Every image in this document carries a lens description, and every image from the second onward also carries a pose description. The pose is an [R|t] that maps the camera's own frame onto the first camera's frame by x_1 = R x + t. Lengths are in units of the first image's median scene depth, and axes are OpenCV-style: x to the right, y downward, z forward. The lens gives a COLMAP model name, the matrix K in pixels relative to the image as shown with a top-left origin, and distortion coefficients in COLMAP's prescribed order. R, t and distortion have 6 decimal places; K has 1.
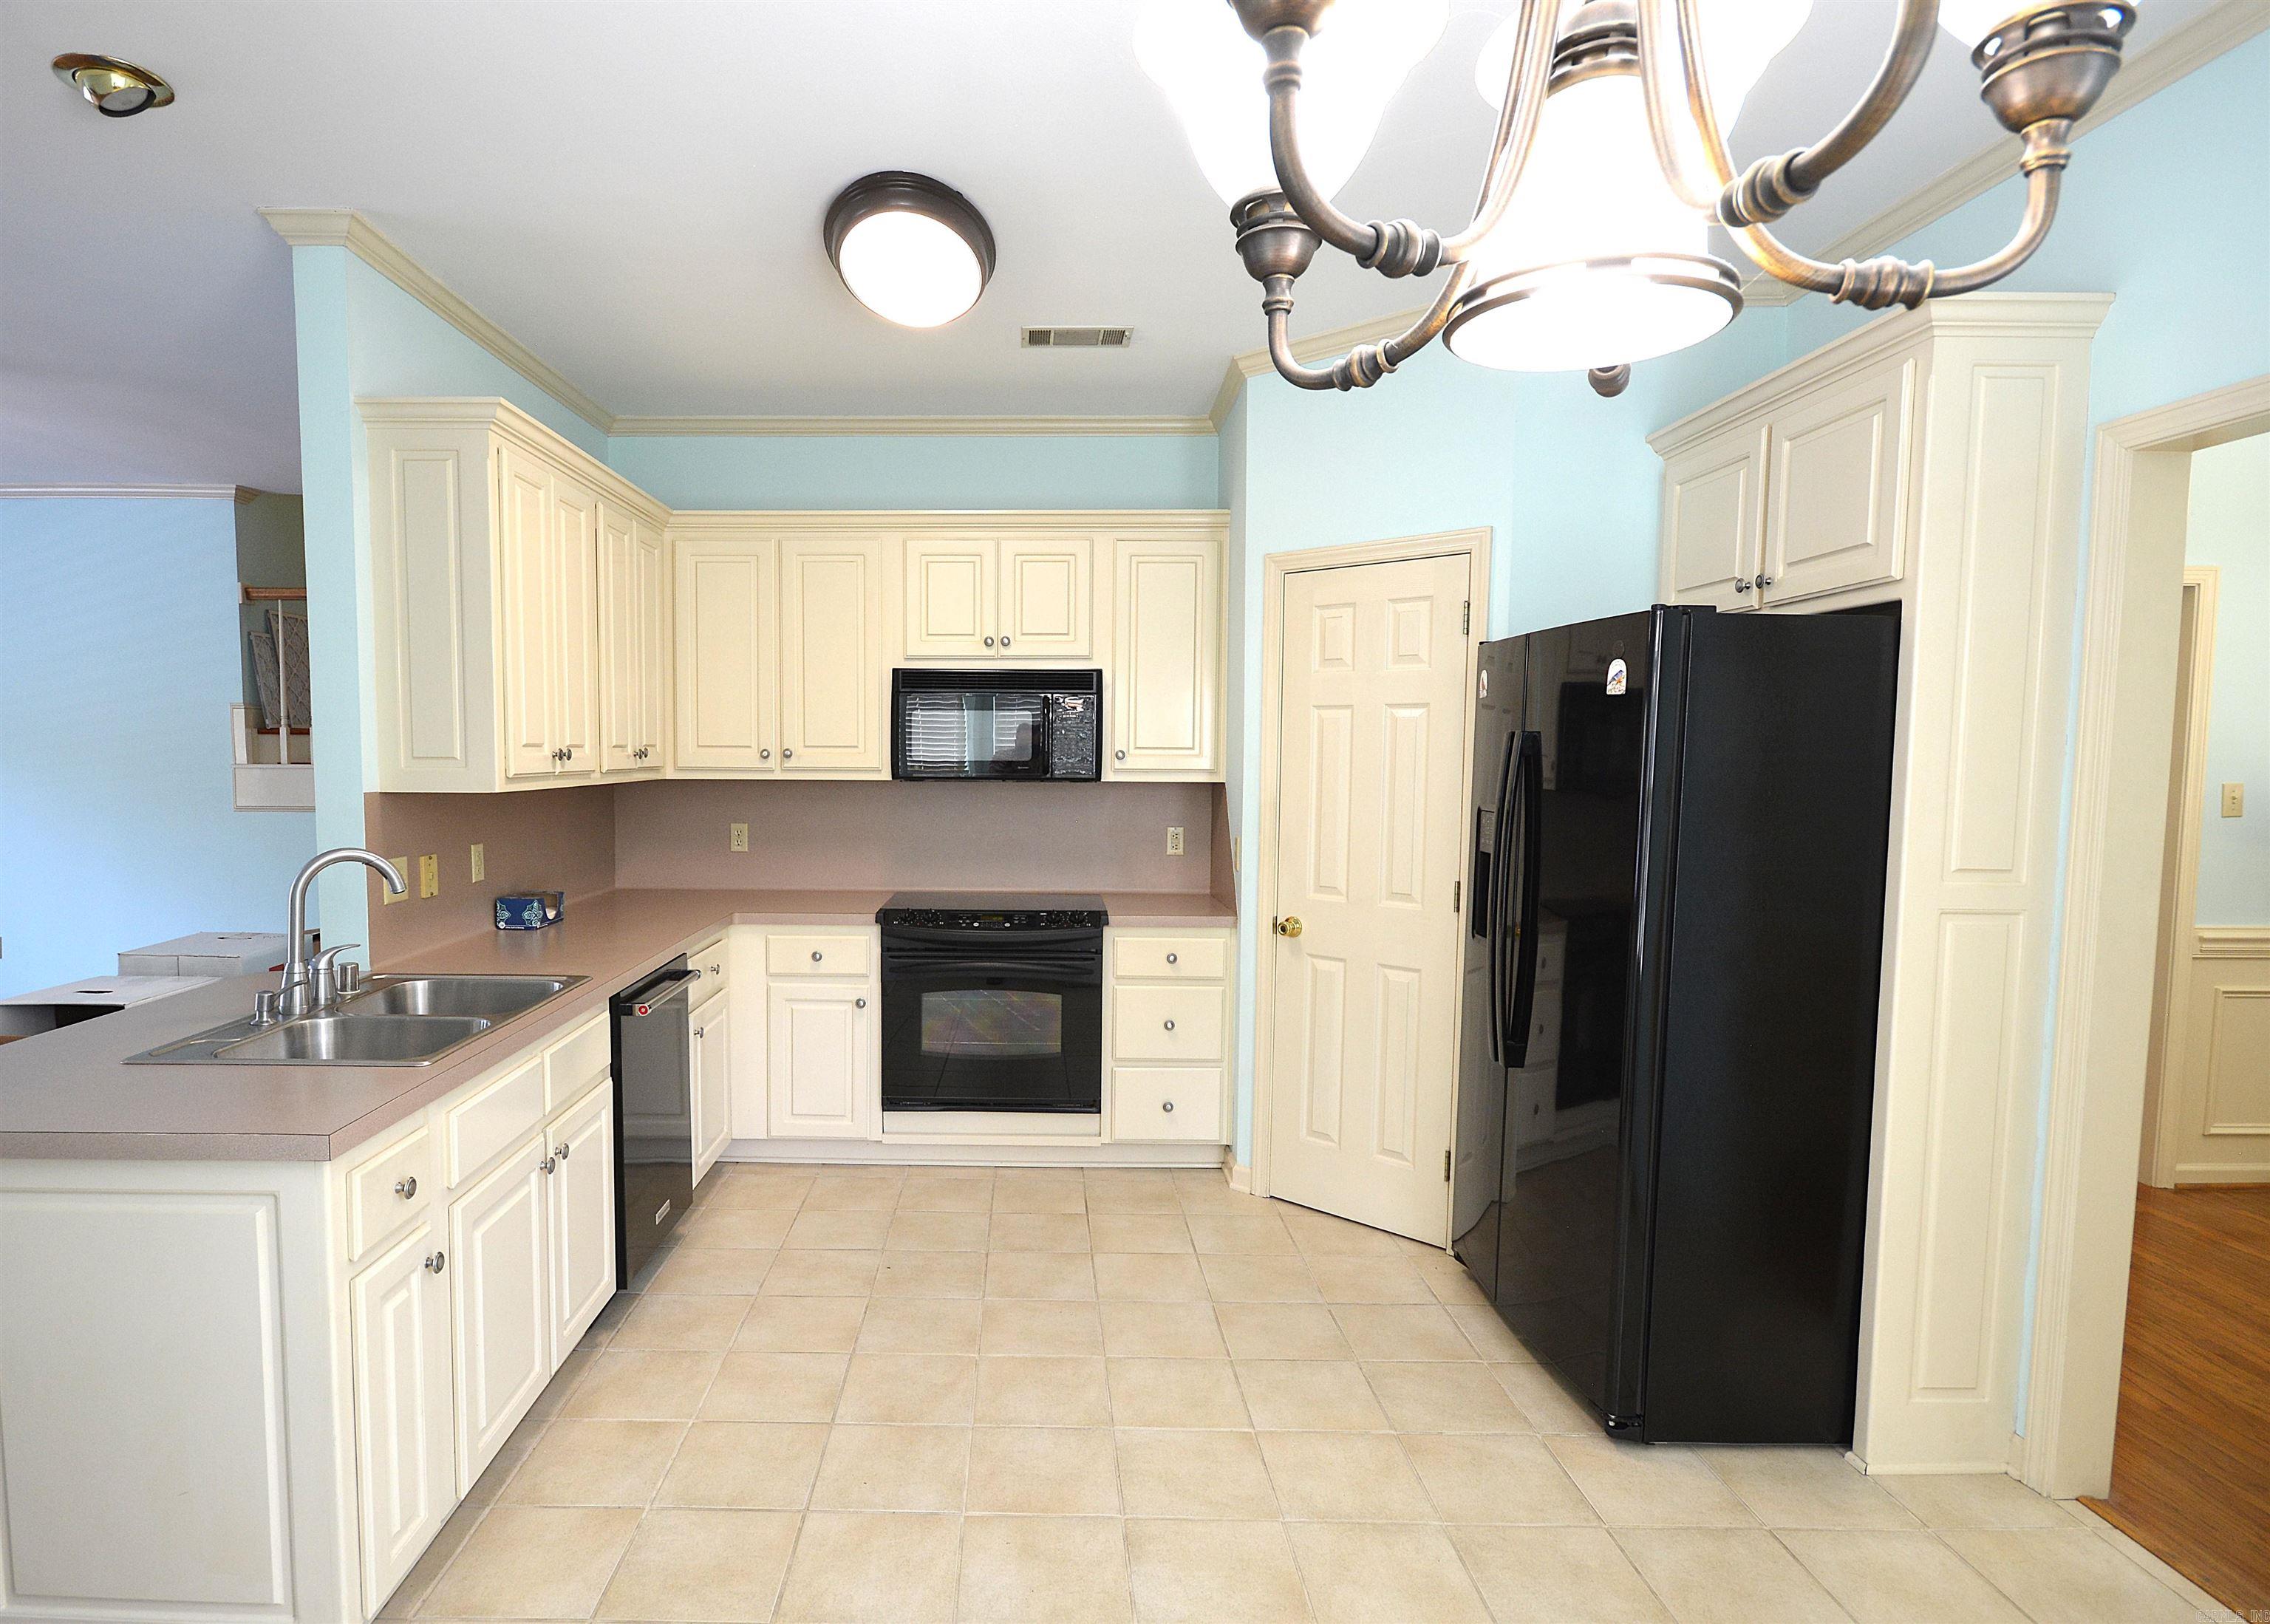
lens RADIAL K [[1211.7, 0, 1011.0], [0, 1211.7, 838.2], [0, 0, 1]] dist [0.000692, 0.003274]
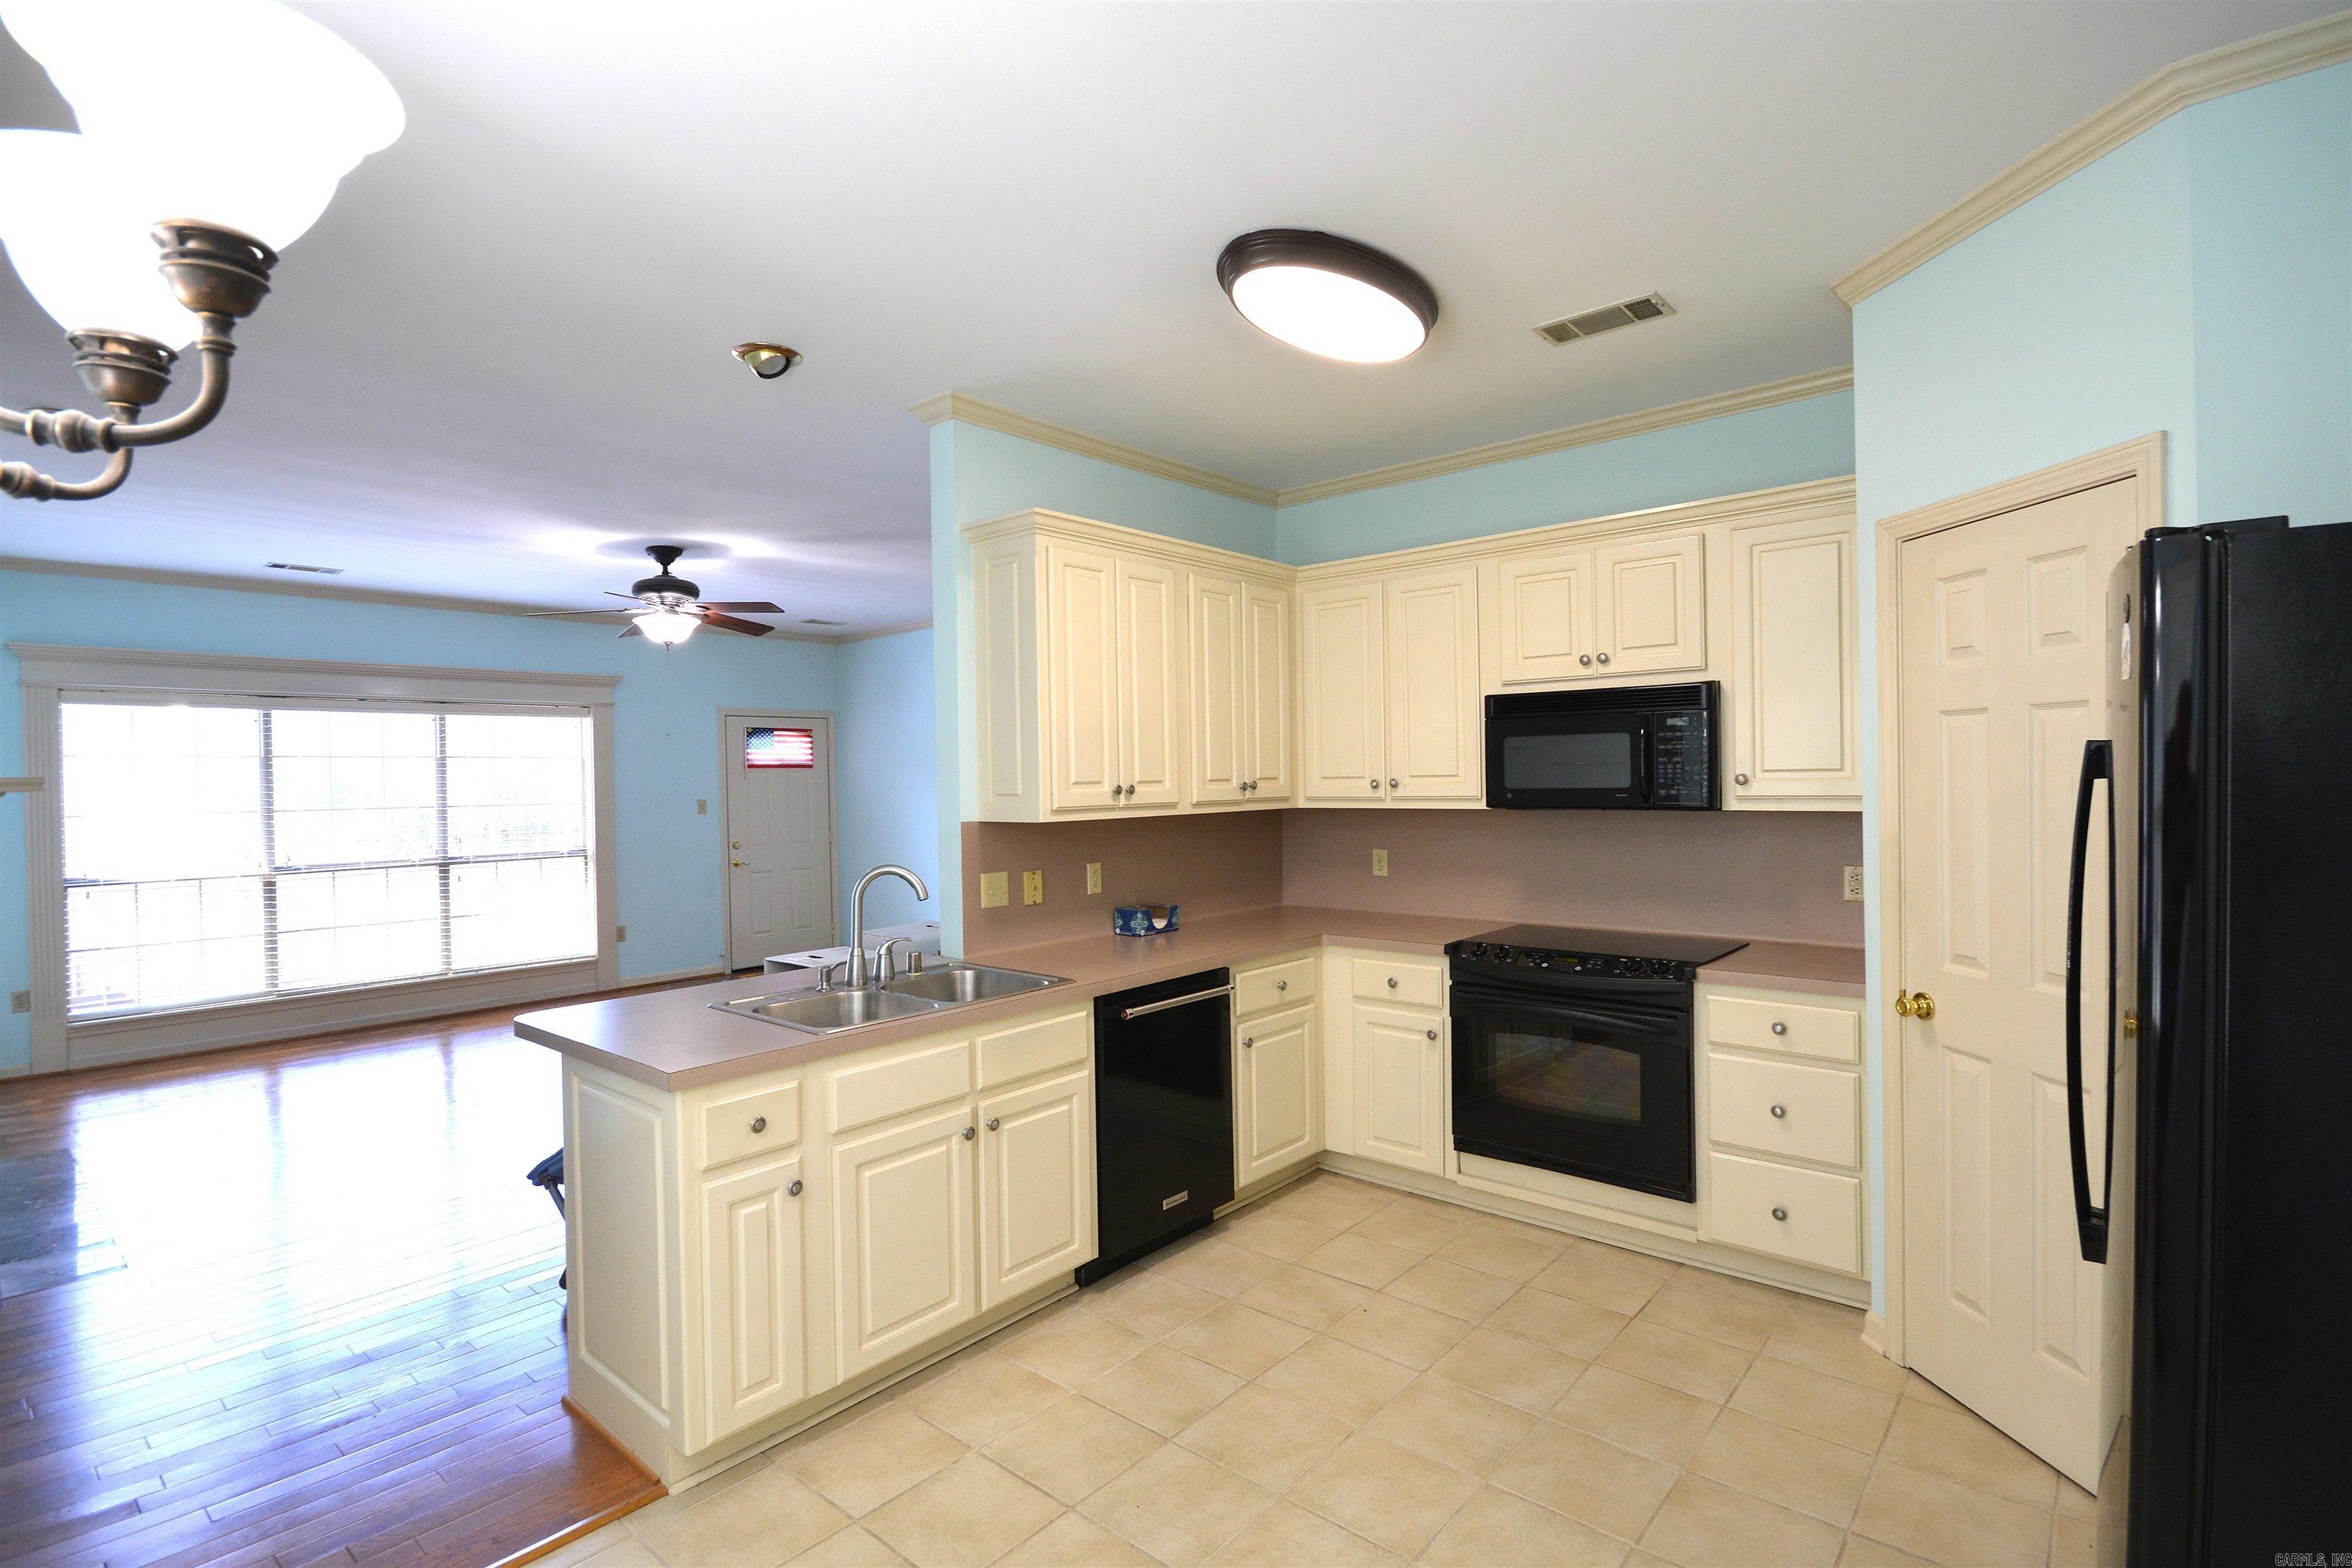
lens RADIAL K [[1114.0, 0, 1175.0], [0, 1114.0, 788.3], [0, 0, 1]] dist [0.003092, -0.000542]
pose [[0.768574, -0.012048, -0.639648, 0.301707], [-0.025811, 0.998425, -0.049818, -0.014209], [0.639240, 0.054799, 0.767052, 0.158763]]
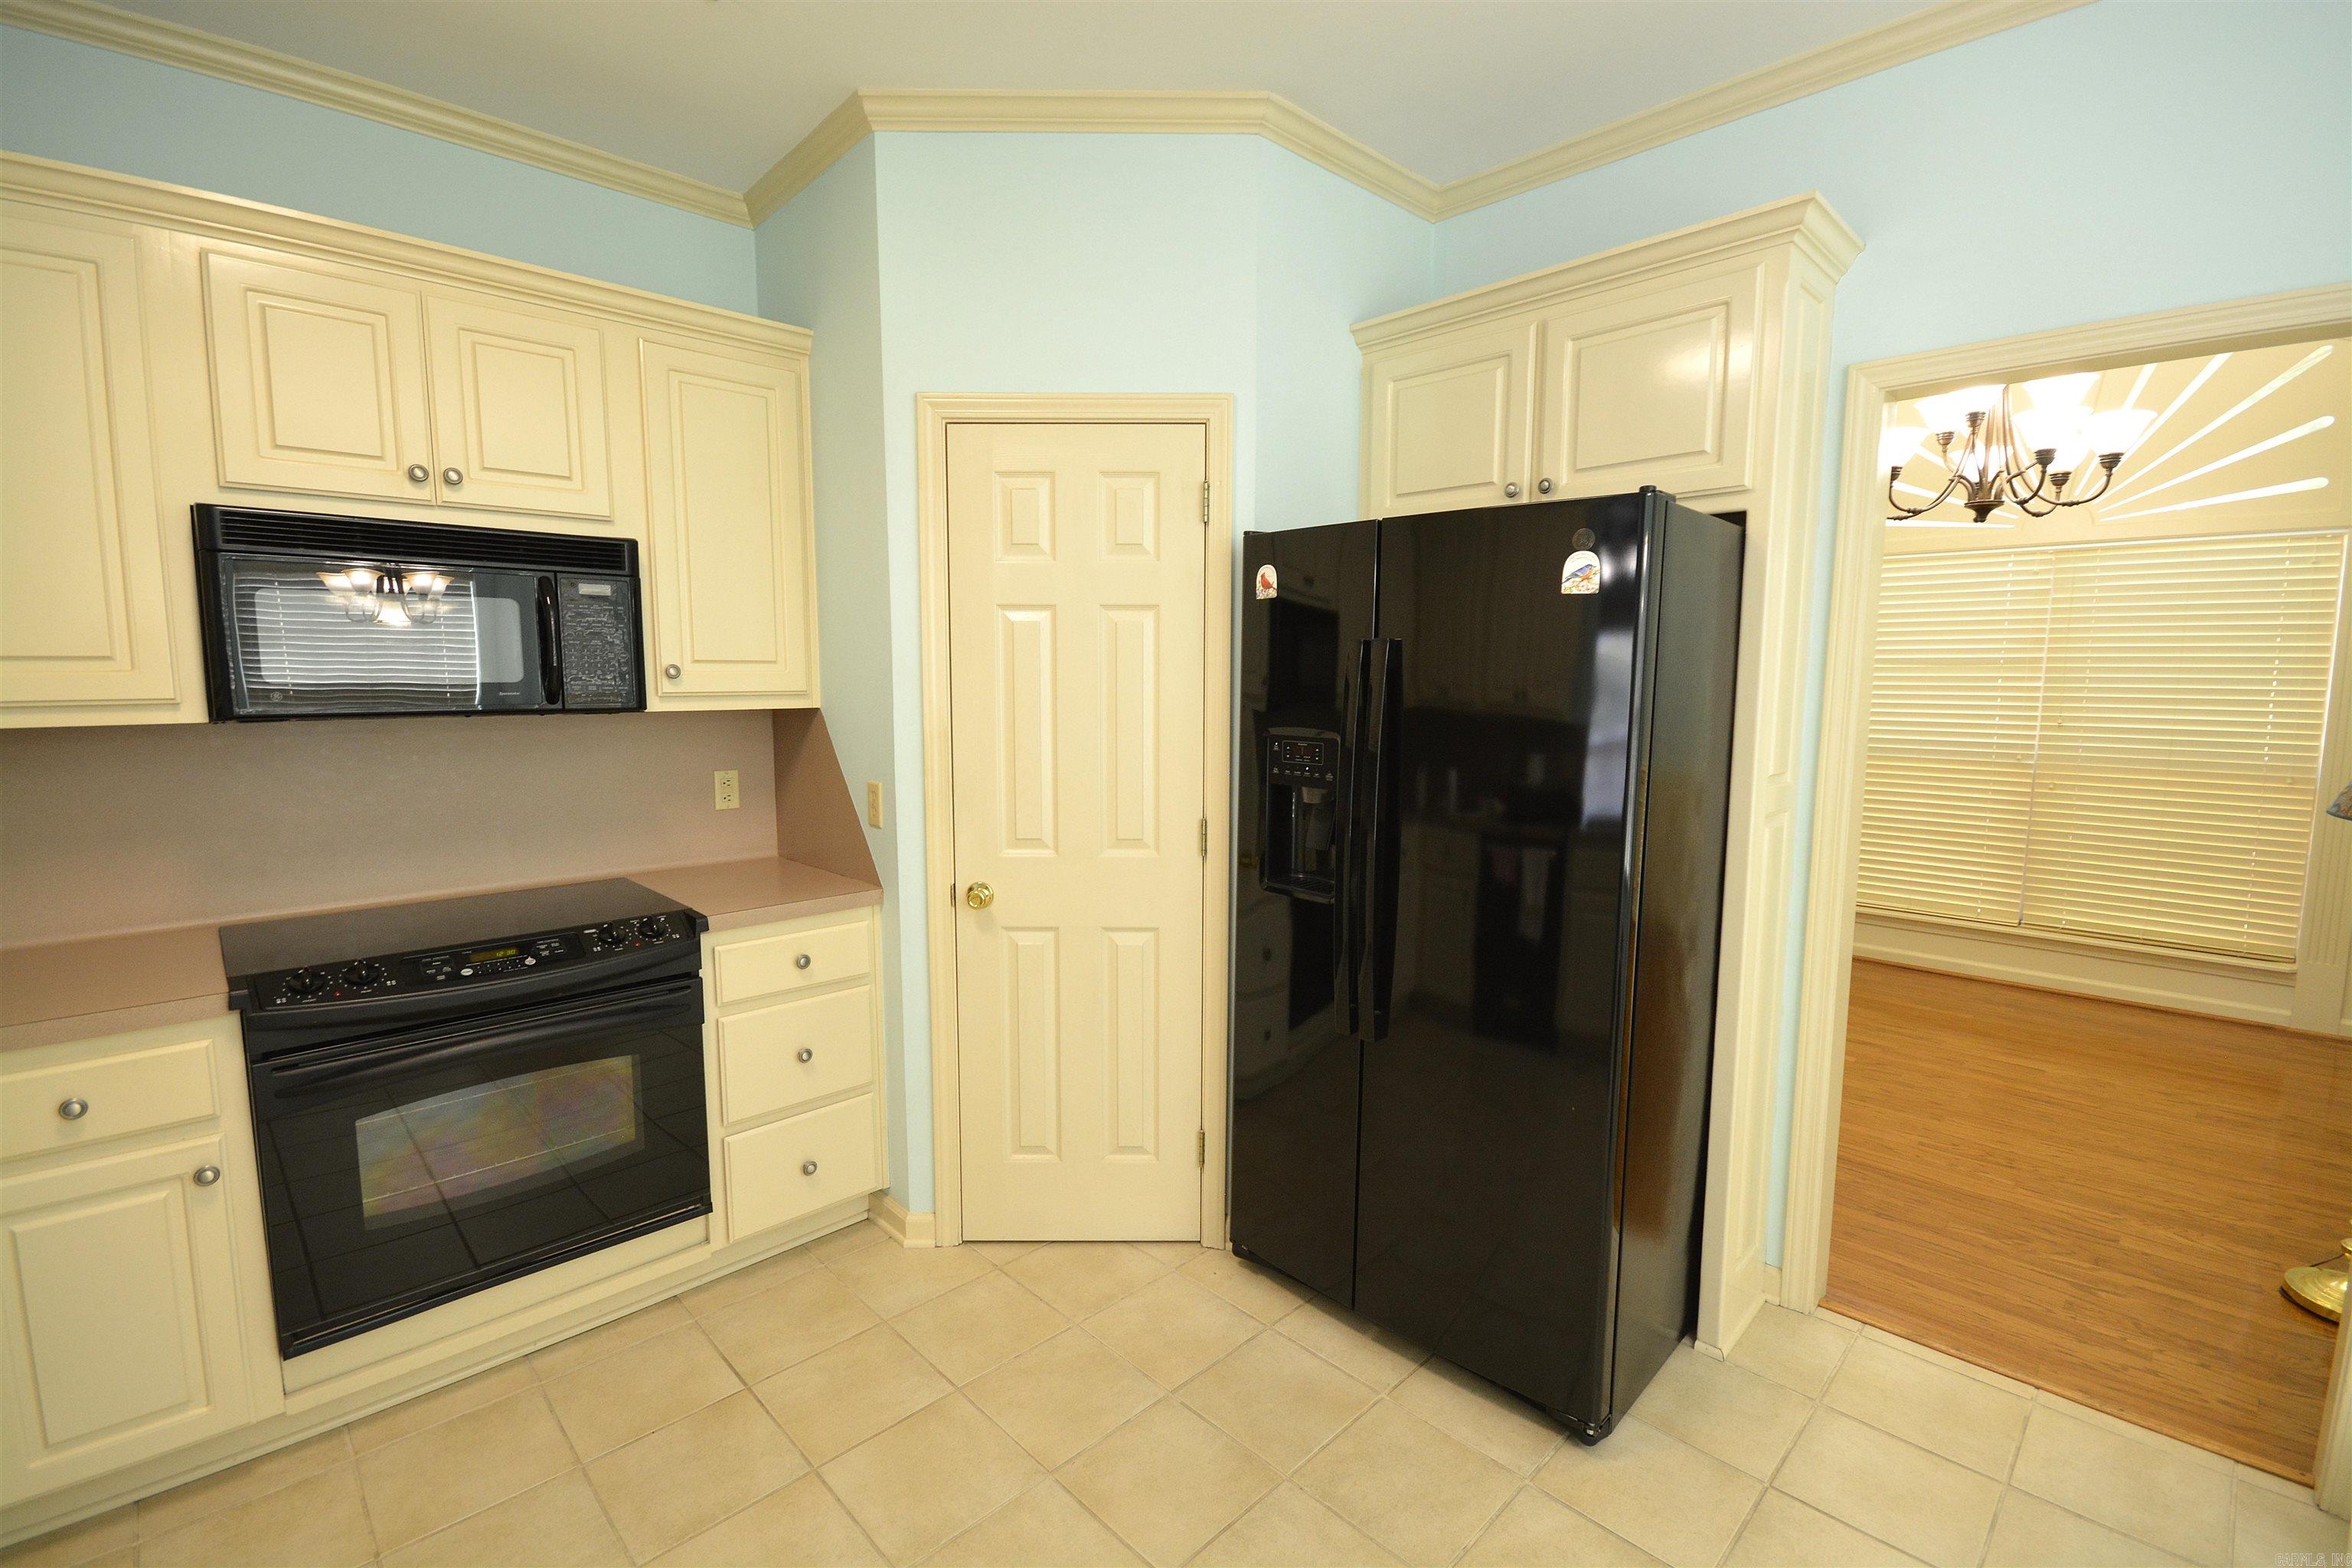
lens RADIAL K [[1034.5, 0, 1179.3], [0, 1034.5, 786.7], [0, 0, 1]] dist [0.002566, -0.006390]
pose [[0.706920, -0.082998, 0.702407, -0.125882], [0.053276, 0.996518, 0.064132, -0.028802], [-0.705284, -0.007915, 0.708881, 0.423783]]
